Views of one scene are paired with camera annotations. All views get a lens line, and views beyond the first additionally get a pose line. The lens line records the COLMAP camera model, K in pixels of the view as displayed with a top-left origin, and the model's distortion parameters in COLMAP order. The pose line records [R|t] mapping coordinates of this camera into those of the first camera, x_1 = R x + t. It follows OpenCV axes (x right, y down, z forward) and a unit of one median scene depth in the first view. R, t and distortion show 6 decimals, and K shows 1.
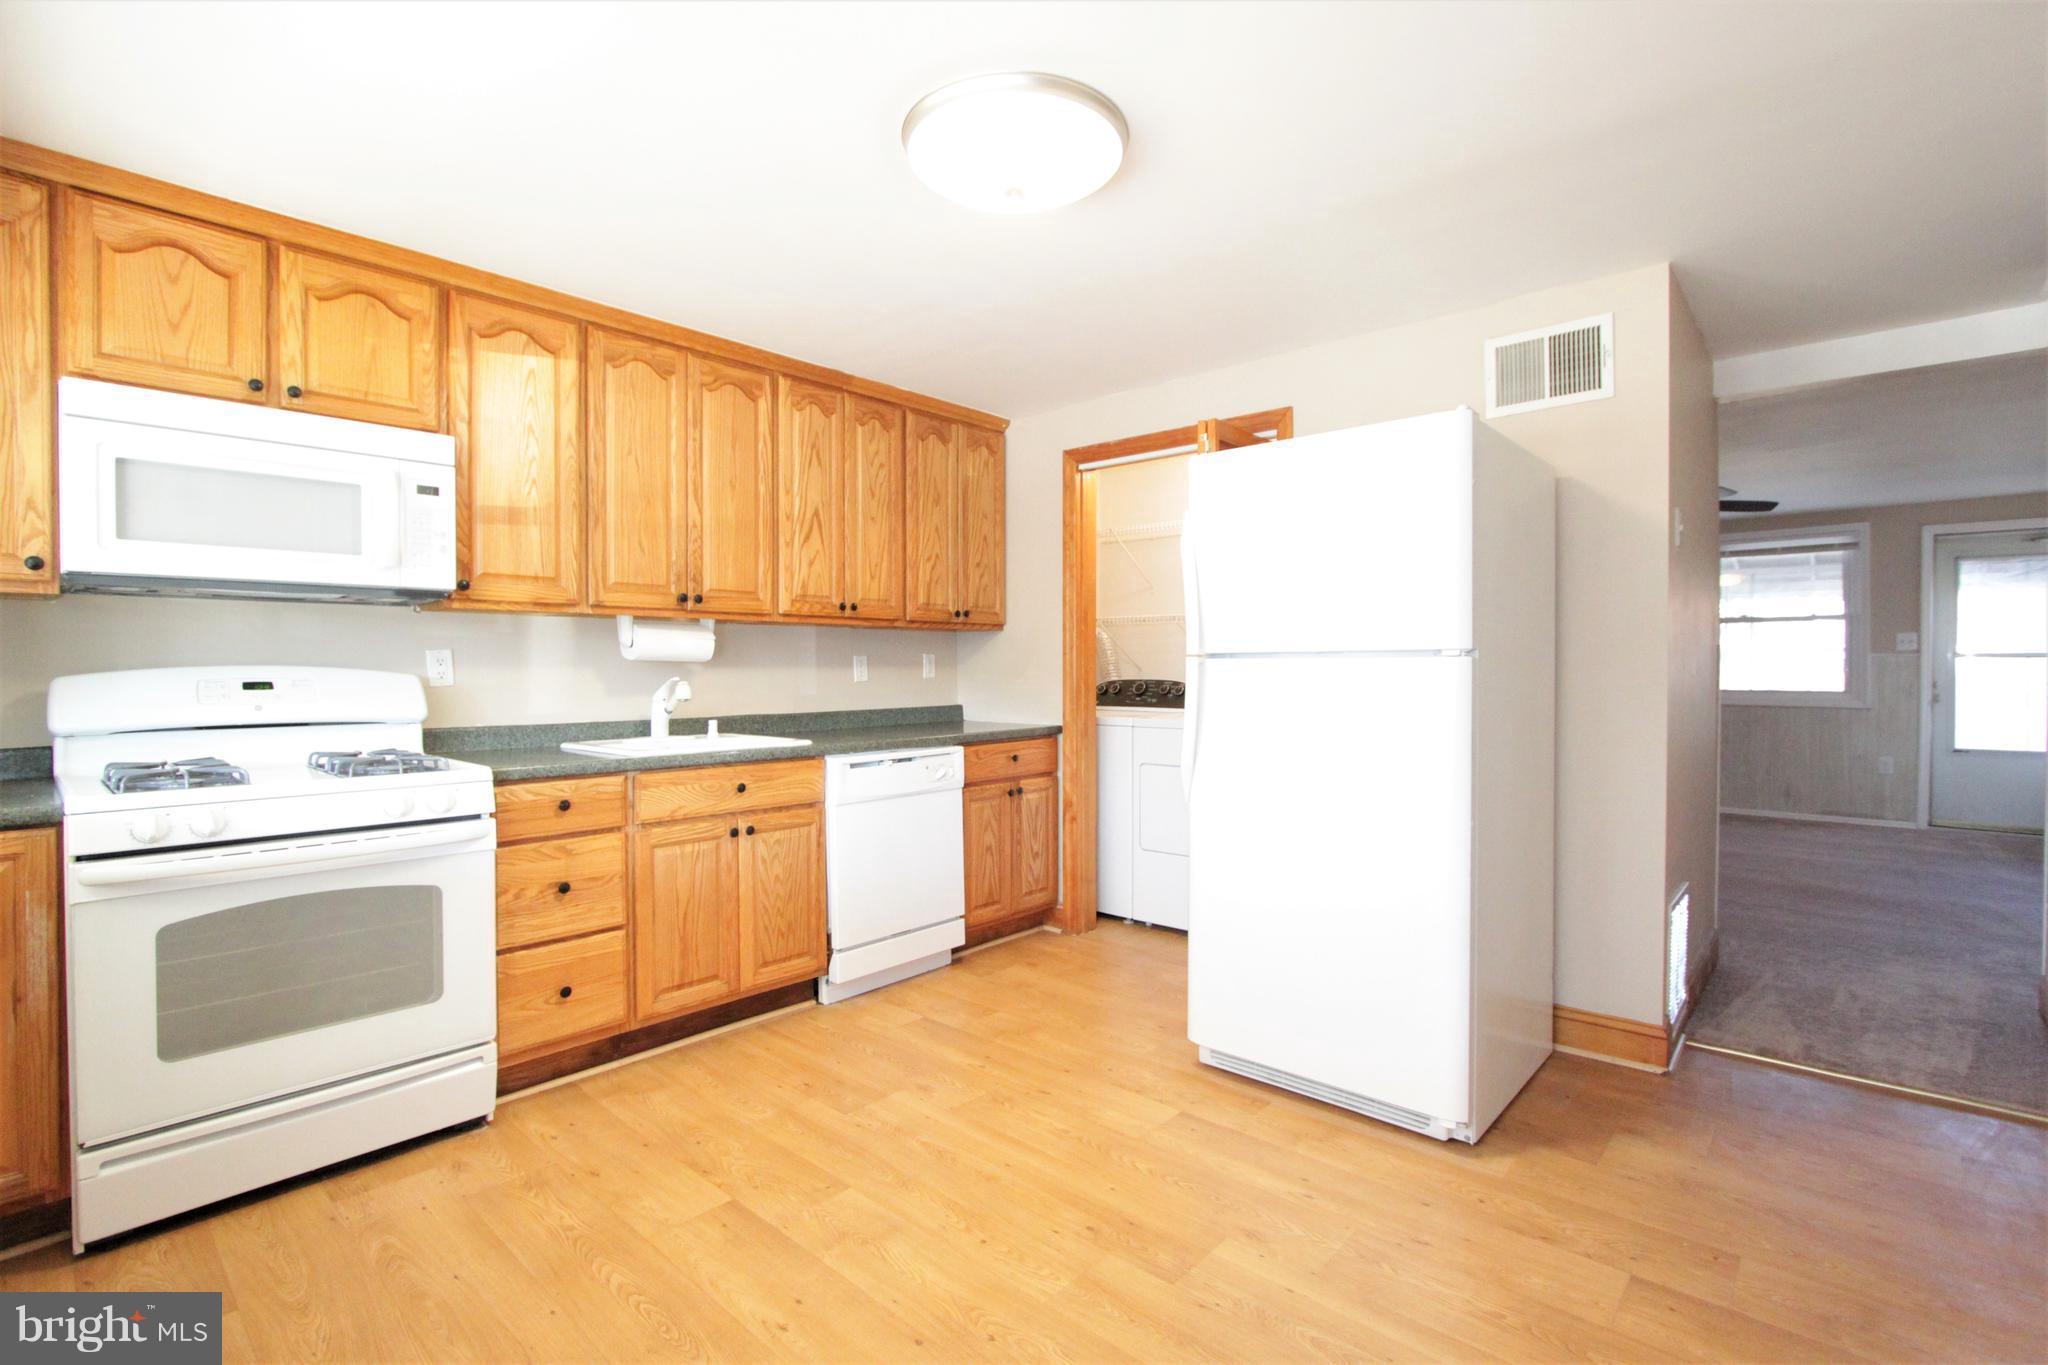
lens RADIAL K [[942.7, 0, 1021.3], [0, 942.7, 679.4], [0, 0, 1]] dist [-0.015710, 0.001144]
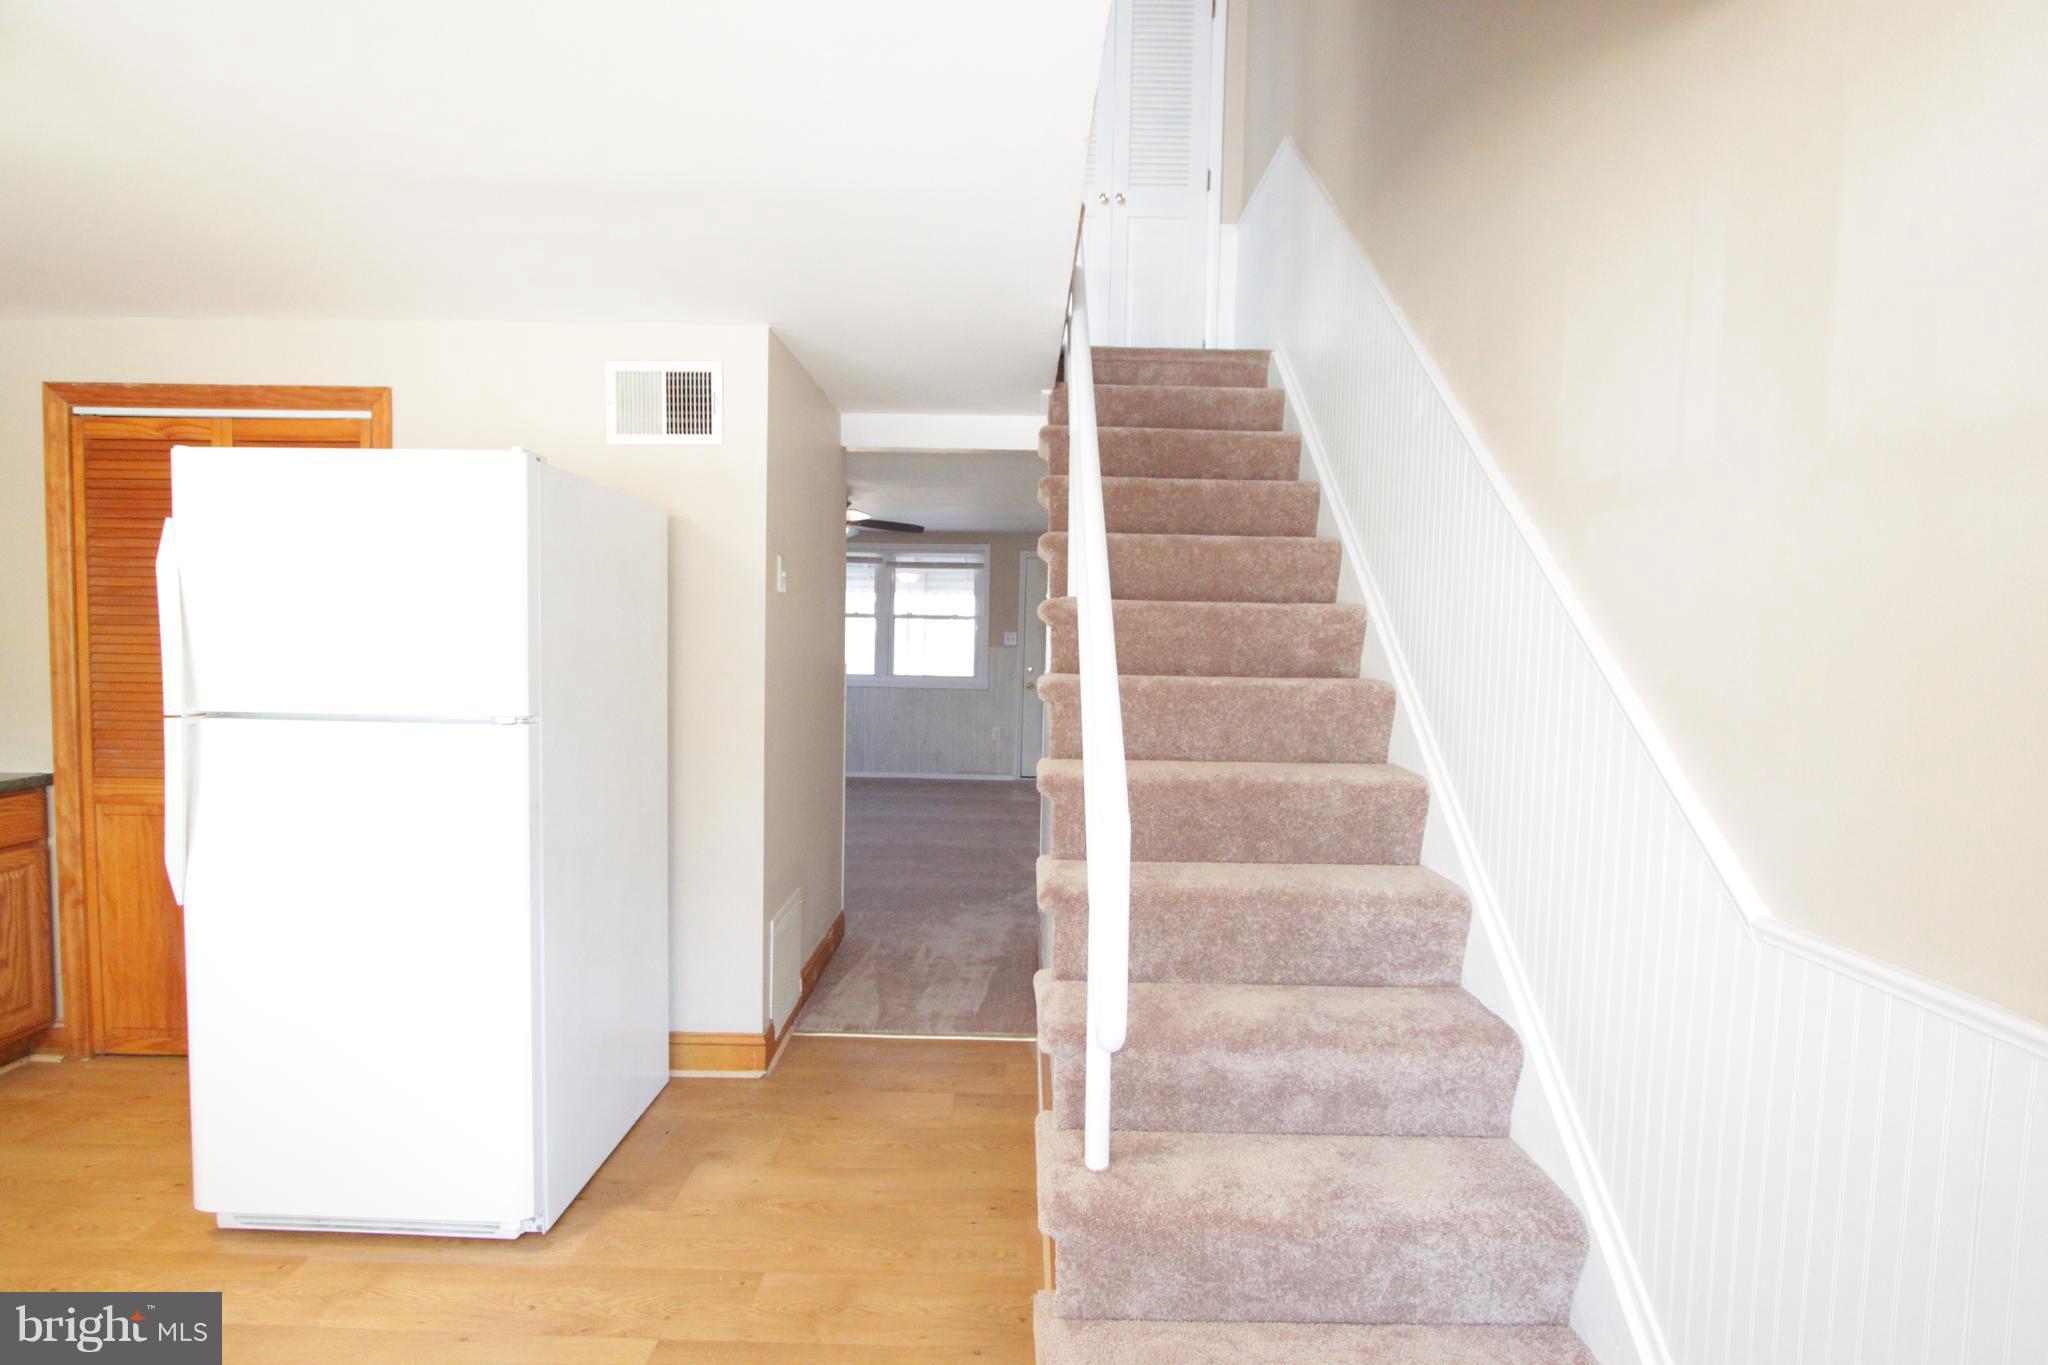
lens RADIAL K [[941.8, 0, 1024.0], [0, 941.8, 682.5], [0, 0, 1]] dist [-0.014857, 0.000682]
pose [[0.742960, -0.019678, 0.669047, 0.175119], [-0.012968, 0.998957, 0.043783, -0.086677], [-0.669210, -0.041205, 0.741930, -0.004491]]
